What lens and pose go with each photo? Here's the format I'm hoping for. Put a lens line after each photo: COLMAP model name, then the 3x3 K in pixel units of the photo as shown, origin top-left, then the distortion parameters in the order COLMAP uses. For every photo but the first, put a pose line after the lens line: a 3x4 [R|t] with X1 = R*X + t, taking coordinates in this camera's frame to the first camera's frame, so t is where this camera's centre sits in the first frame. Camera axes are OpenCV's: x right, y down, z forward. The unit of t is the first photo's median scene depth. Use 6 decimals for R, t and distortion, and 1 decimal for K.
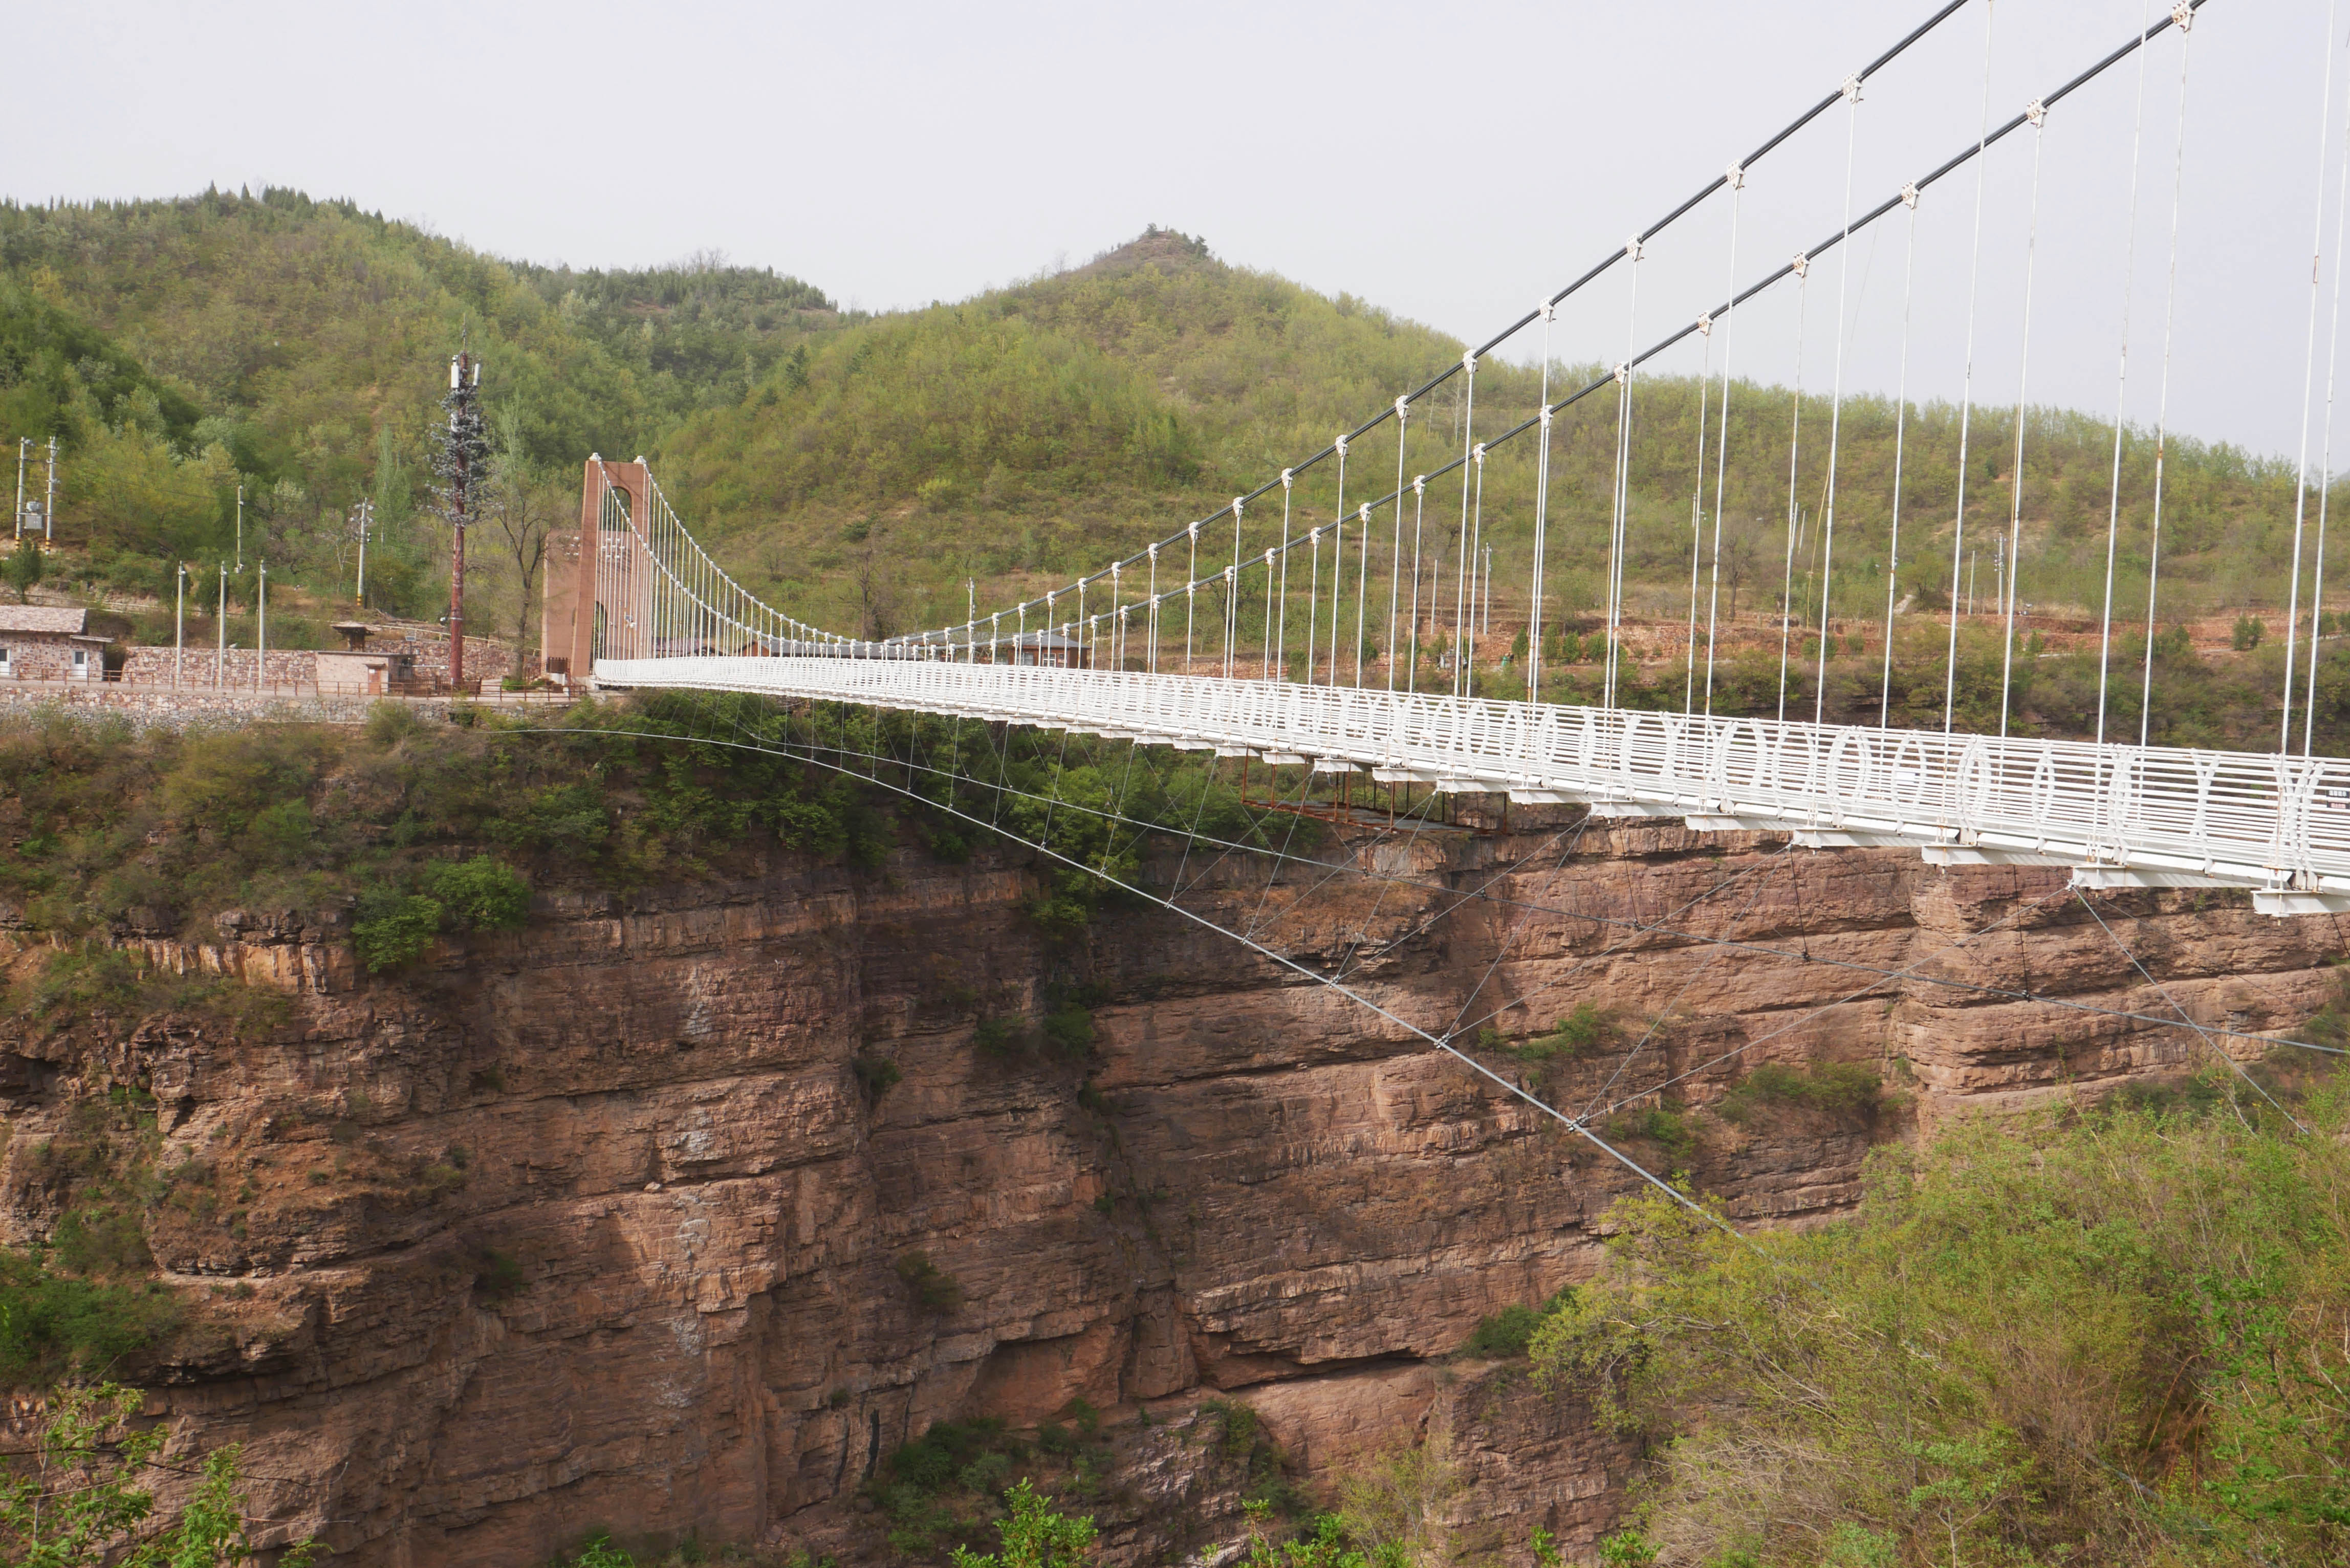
lens RADIAL K [[2504.9, 0, 1175.0], [0, 2504.9, 784.0], [0, 0, 1]] dist [0.006598, 0.011189]
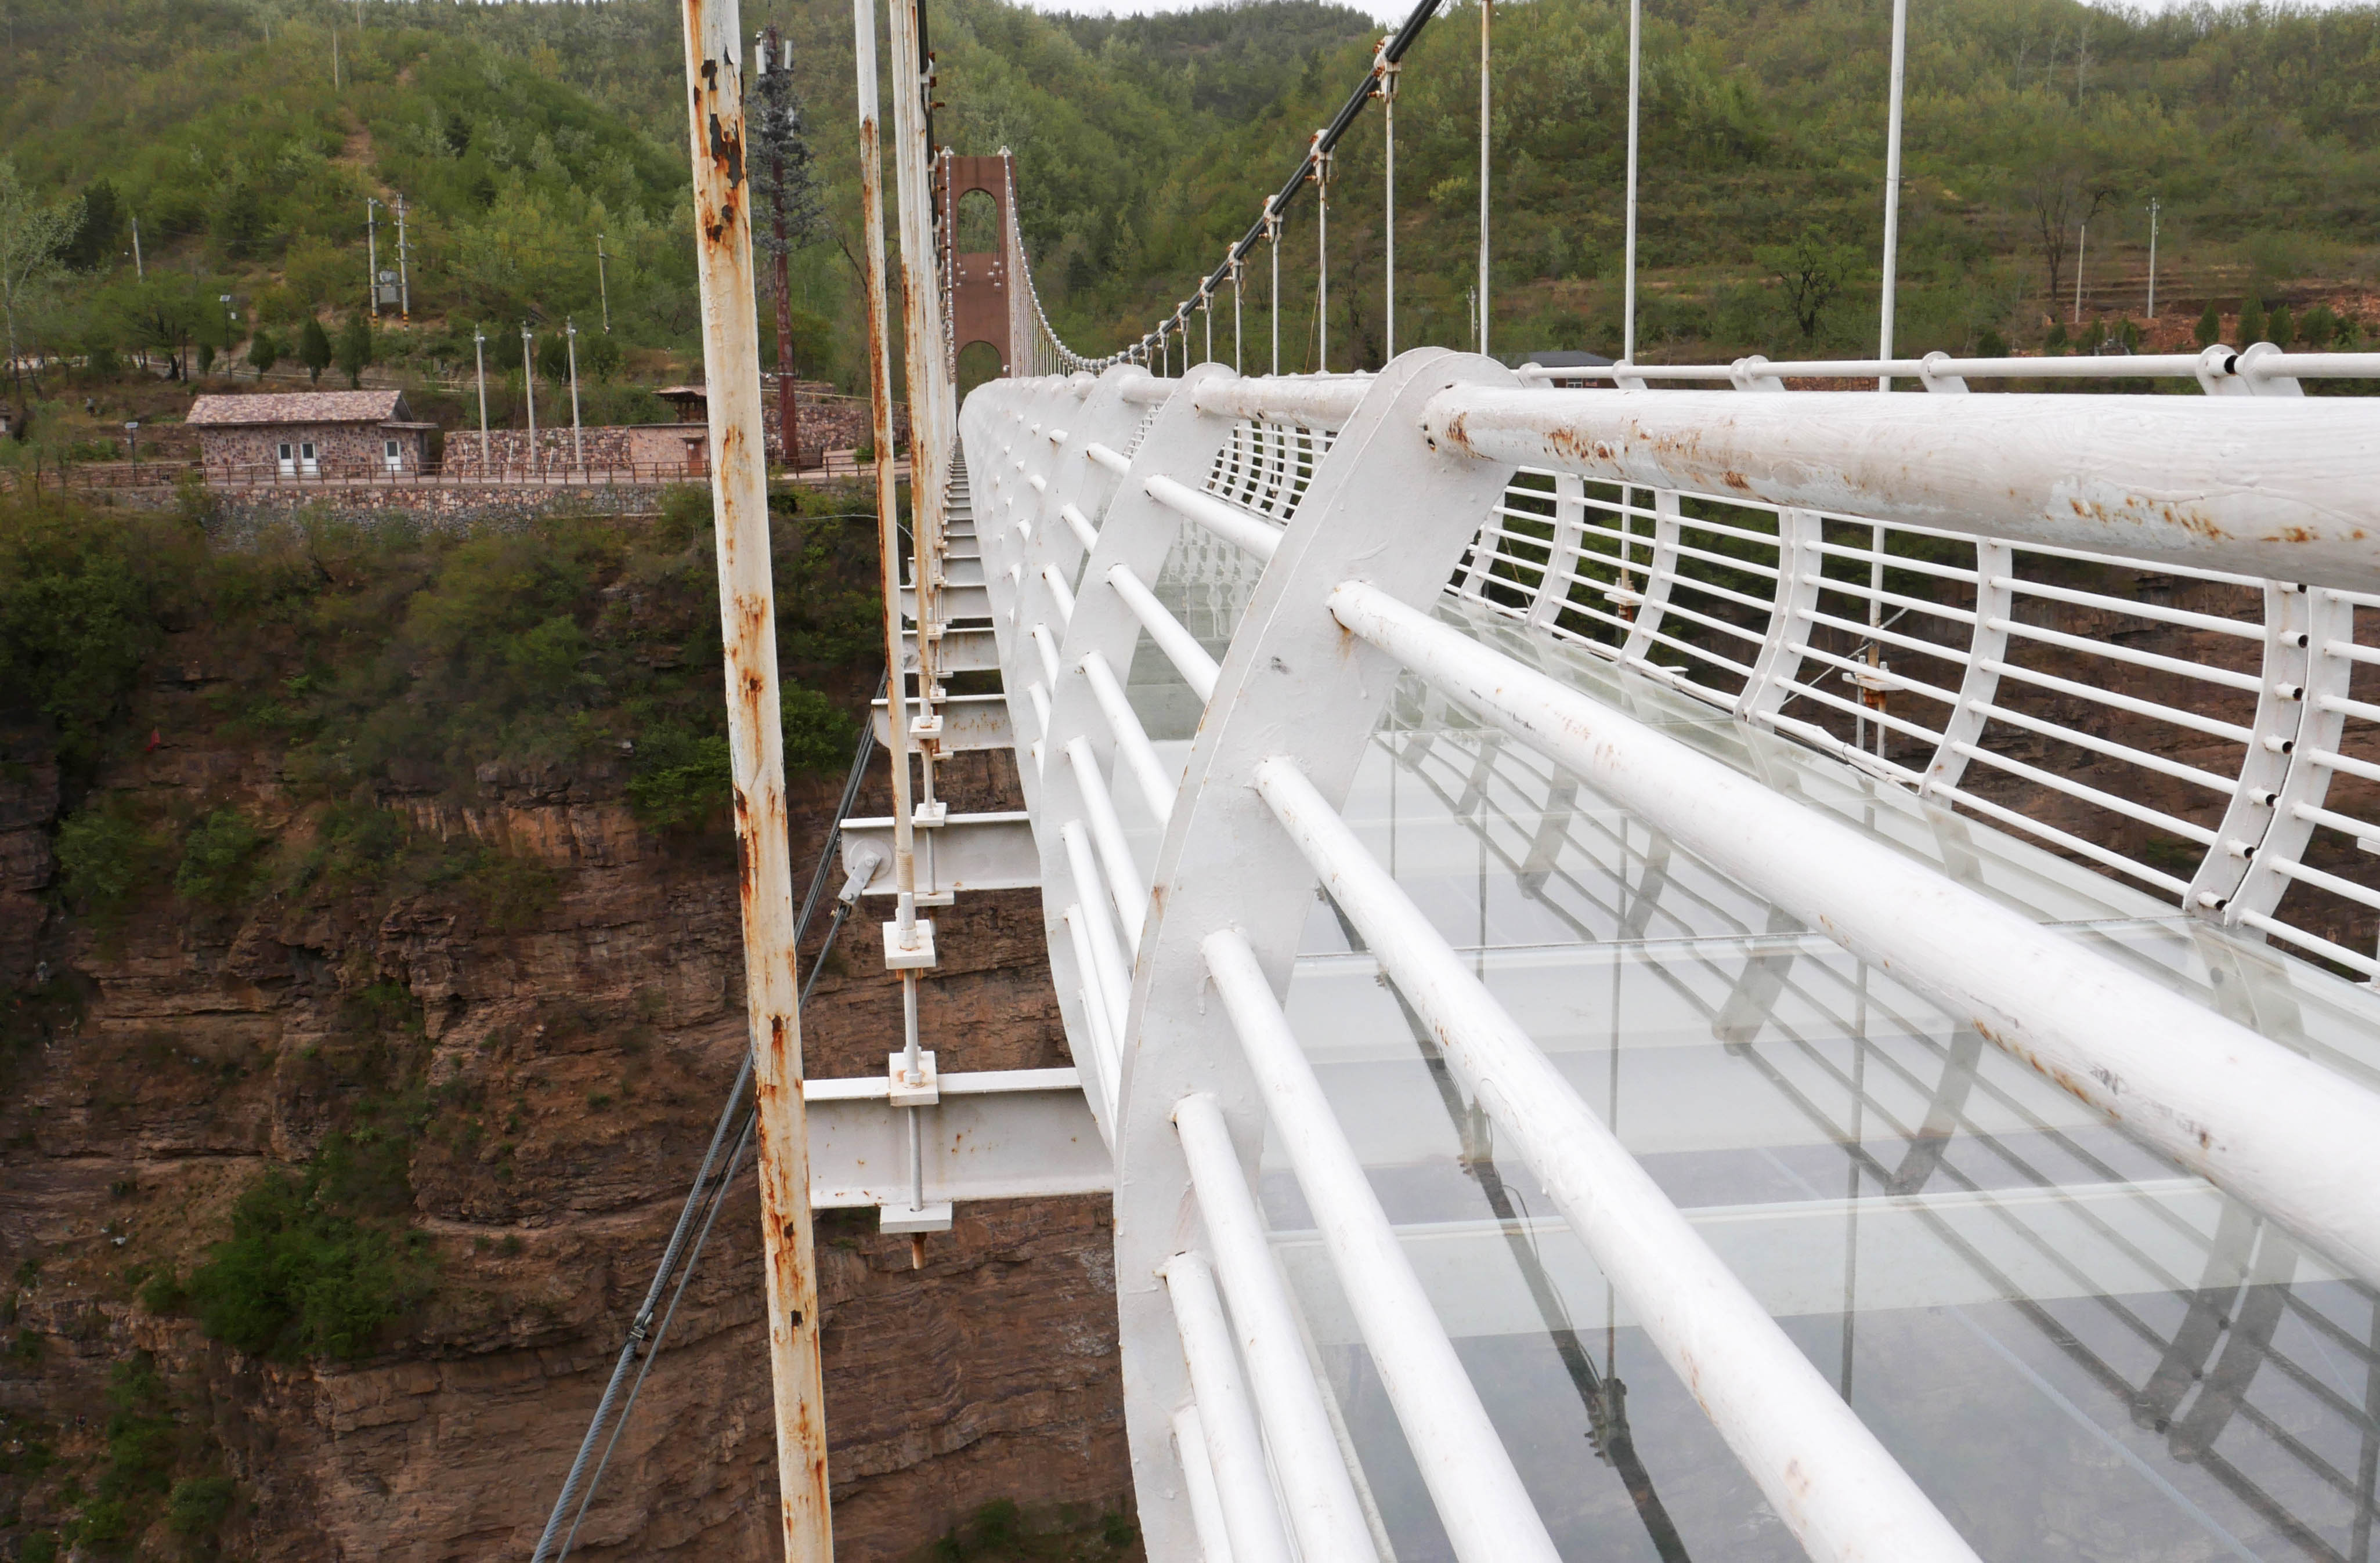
lens RADIAL K [[2084.1, 0, 1190.1], [0, 2084.1, 755.4], [0, 0, 1]] dist [-0.014726, -0.007951]
pose [[0.962590, -0.012173, -0.270690, 0.014647], [0.044452, 0.992550, 0.113441, -0.016574], [0.267292, -0.121230, 0.955959, 0.424388]]
